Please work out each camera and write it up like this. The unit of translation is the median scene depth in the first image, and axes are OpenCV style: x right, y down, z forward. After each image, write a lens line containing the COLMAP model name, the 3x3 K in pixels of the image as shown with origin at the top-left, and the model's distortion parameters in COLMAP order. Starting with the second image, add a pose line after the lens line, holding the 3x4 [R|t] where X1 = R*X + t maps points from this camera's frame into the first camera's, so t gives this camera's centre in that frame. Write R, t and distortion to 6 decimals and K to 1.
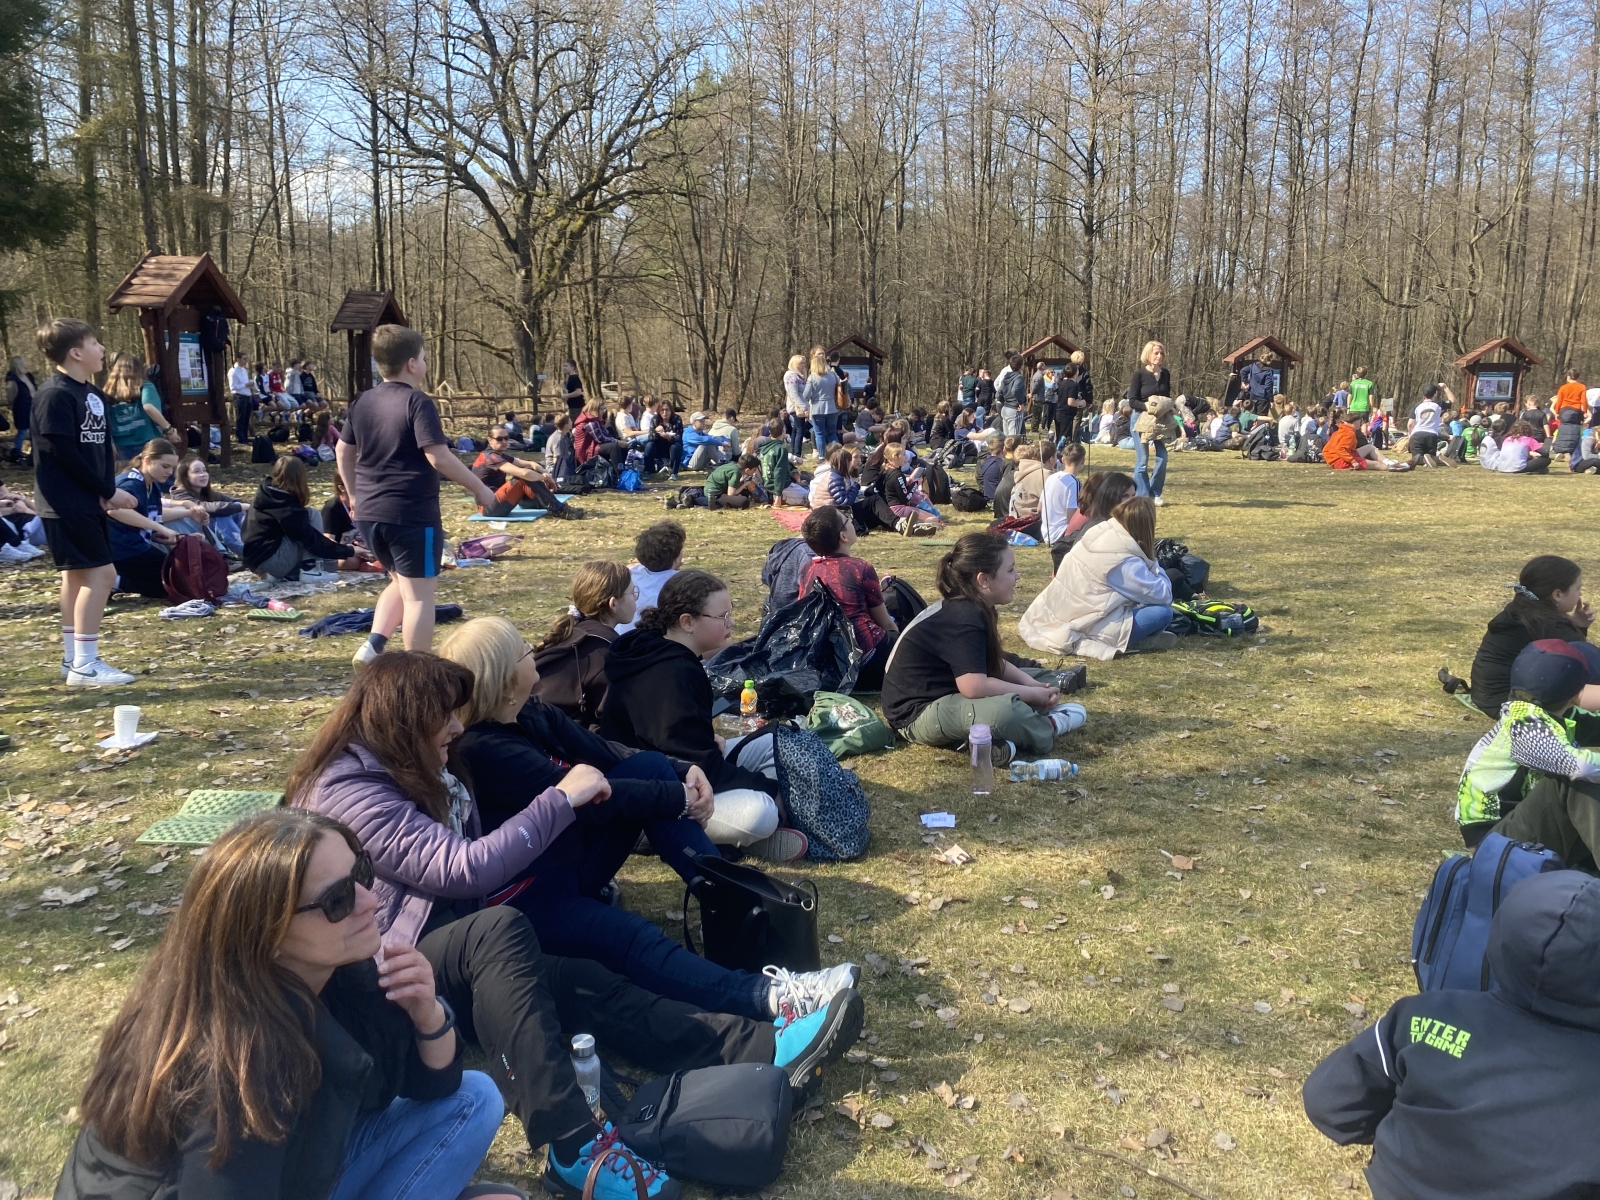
lens RADIAL K [[1229.9, 0, 848.9], [0, 1229.9, 610.4], [0, 0, 1]] dist [0.004046, -0.004239]
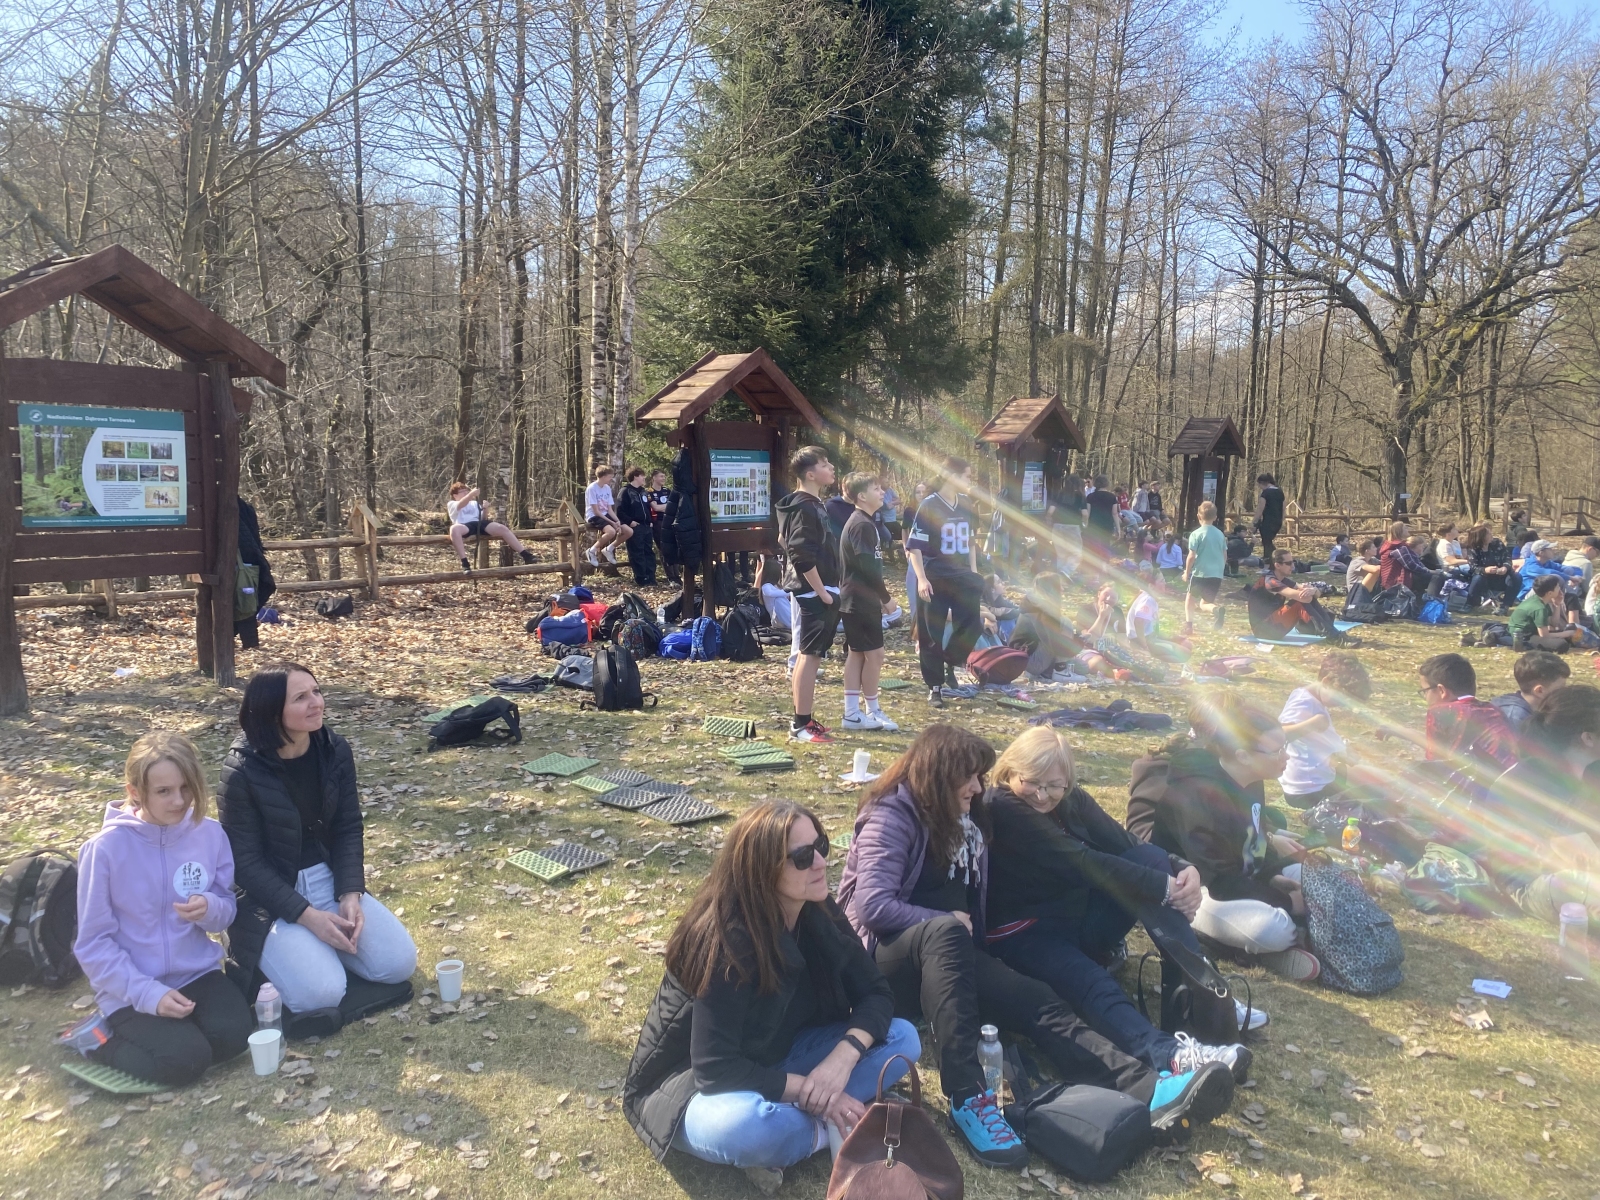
lens RADIAL K [[1247.6, 0, 802.1], [0, 1247.6, 590.0], [0, 0, 1]] dist [0.035413, -0.012610]
pose [[0.761178, 0.057991, -0.645945, 0.023035], [-0.128177, 0.989800, -0.062182, -0.000462], [0.635750, 0.130127, 0.760847, -0.011195]]
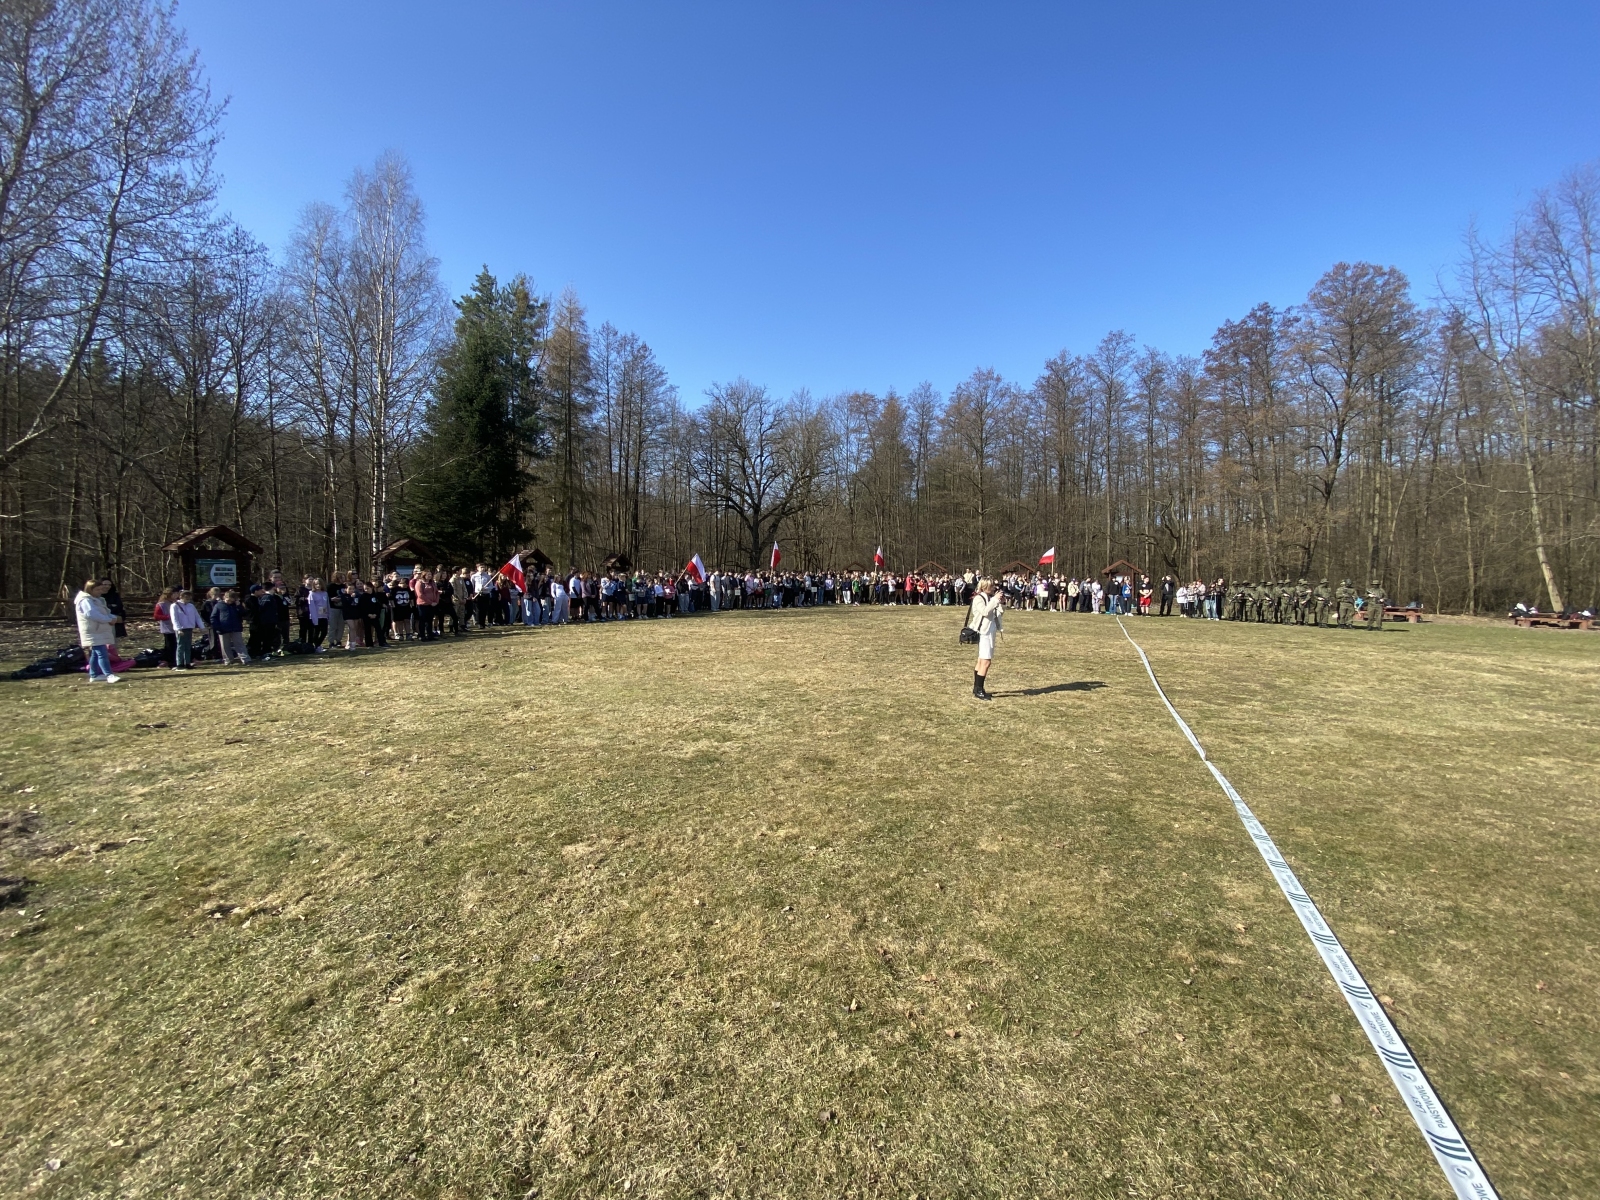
lens RADIAL K [[636.8, 0, 800.8], [0, 636.8, 578.7], [0, 0, 1]] dist [-0.036323, -0.000005]
pose [[0.950669, -0.005292, -0.310161, 0.249418], [-0.053653, 0.981980, -0.181206, 0.030964], [0.305531, 0.188909, 0.933255, -0.157232]]
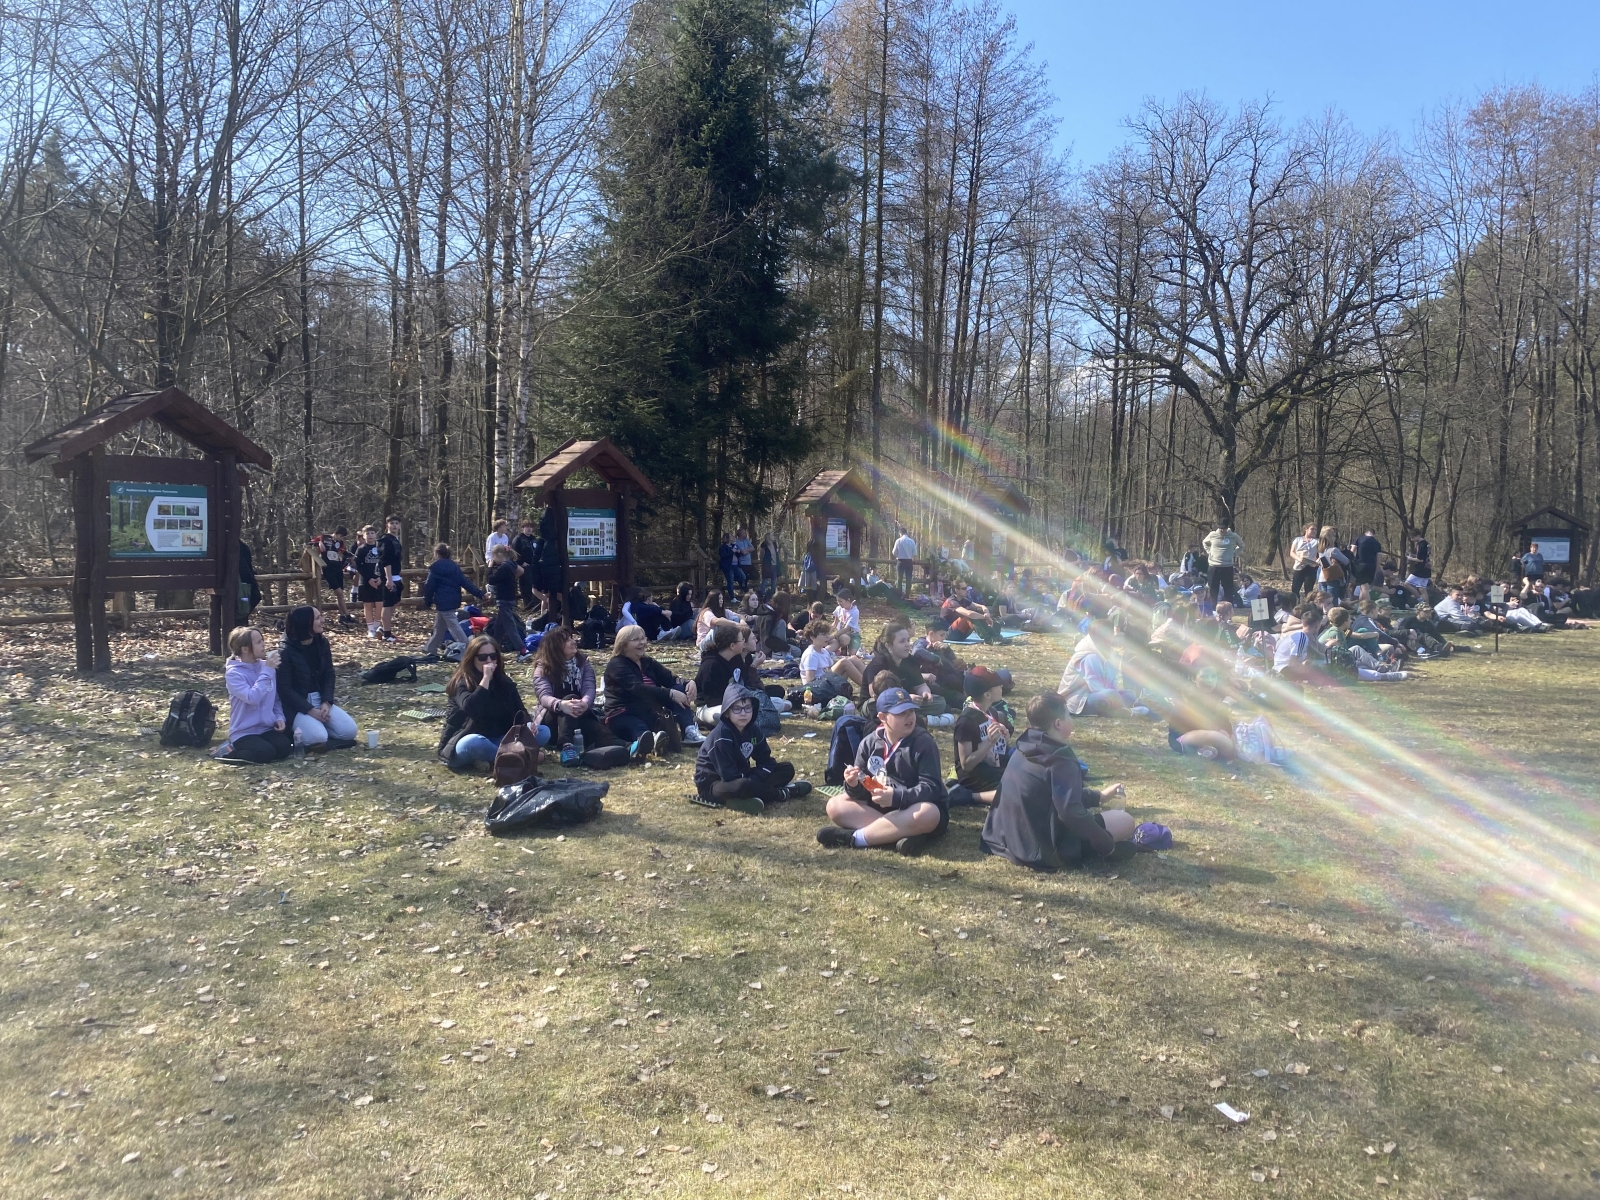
lens RADIAL K [[1213.5, 0, 809.9], [0, 1213.5, 594.1], [0, 0, 1]] dist [0.027751, -0.009696]
pose [[0.800973, 0.033387, -0.597769, 0.105405], [-0.120825, 0.986914, -0.106776, 0.010550], [0.586382, 0.157750, 0.794526, -0.064172]]
